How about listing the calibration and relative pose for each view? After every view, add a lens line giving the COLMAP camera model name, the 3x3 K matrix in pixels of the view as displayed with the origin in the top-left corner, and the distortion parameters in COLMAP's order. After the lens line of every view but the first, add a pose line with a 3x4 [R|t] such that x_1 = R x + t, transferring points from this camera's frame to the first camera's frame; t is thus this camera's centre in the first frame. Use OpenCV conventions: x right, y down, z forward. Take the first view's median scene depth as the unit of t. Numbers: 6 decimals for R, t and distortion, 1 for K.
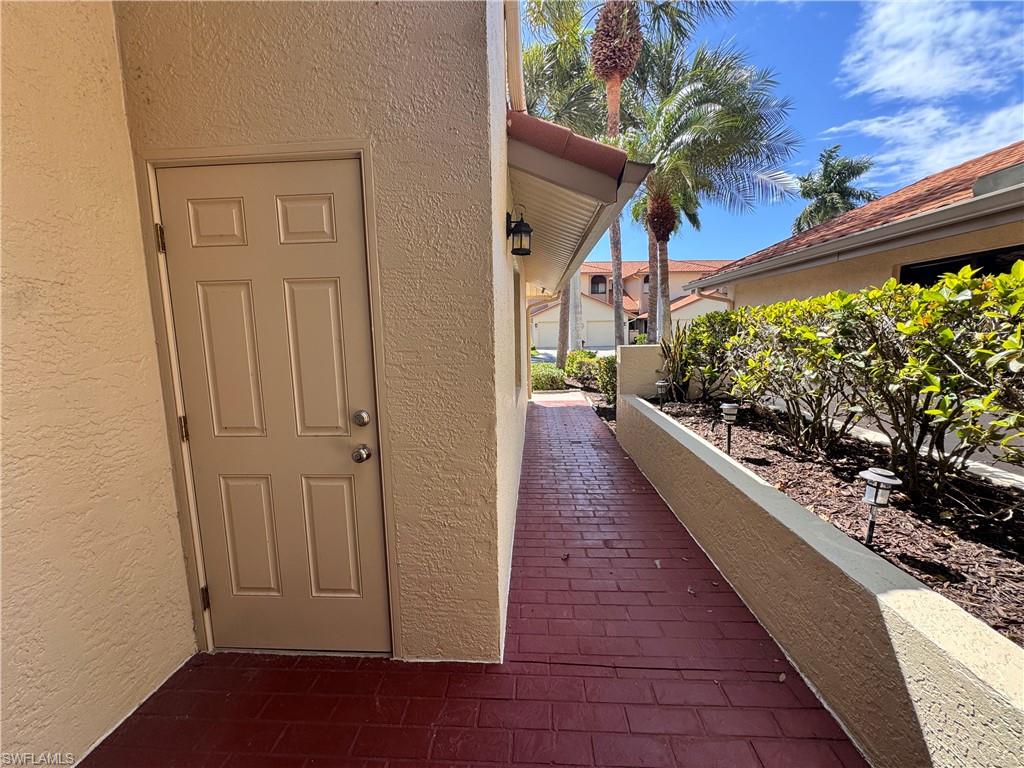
lens RADIAL K [[410.4, 0, 506.7], [0, 410.4, 379.2], [0, 0, 1]] dist [-0.002107, 0.000102]
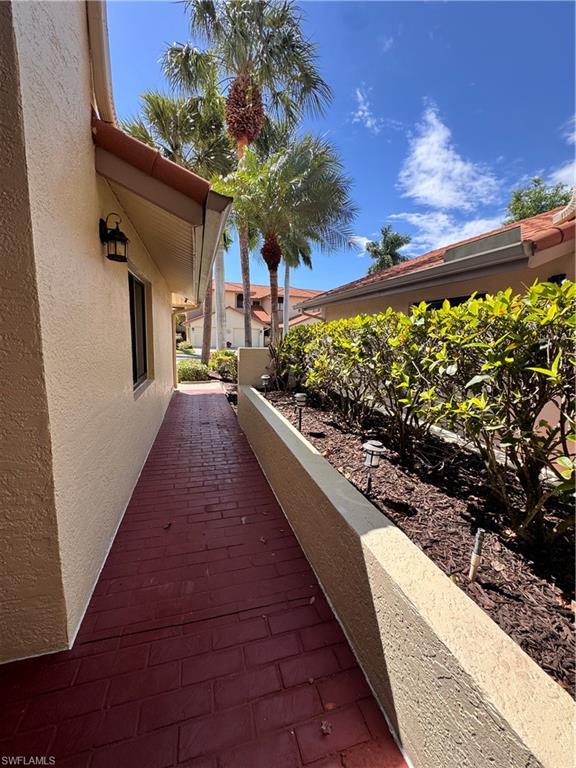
lens RADIAL K [[307.8, 0, 285.2], [0, 307.8, 379.6], [0, 0, 1]] dist [-0.002107, 0.000102]
pose [[0.941714, -0.000311, 0.336415, 0.160882], [-0.008382, 0.999667, 0.024387, -0.010353], [-0.336311, -0.025785, 0.941398, 0.065486]]
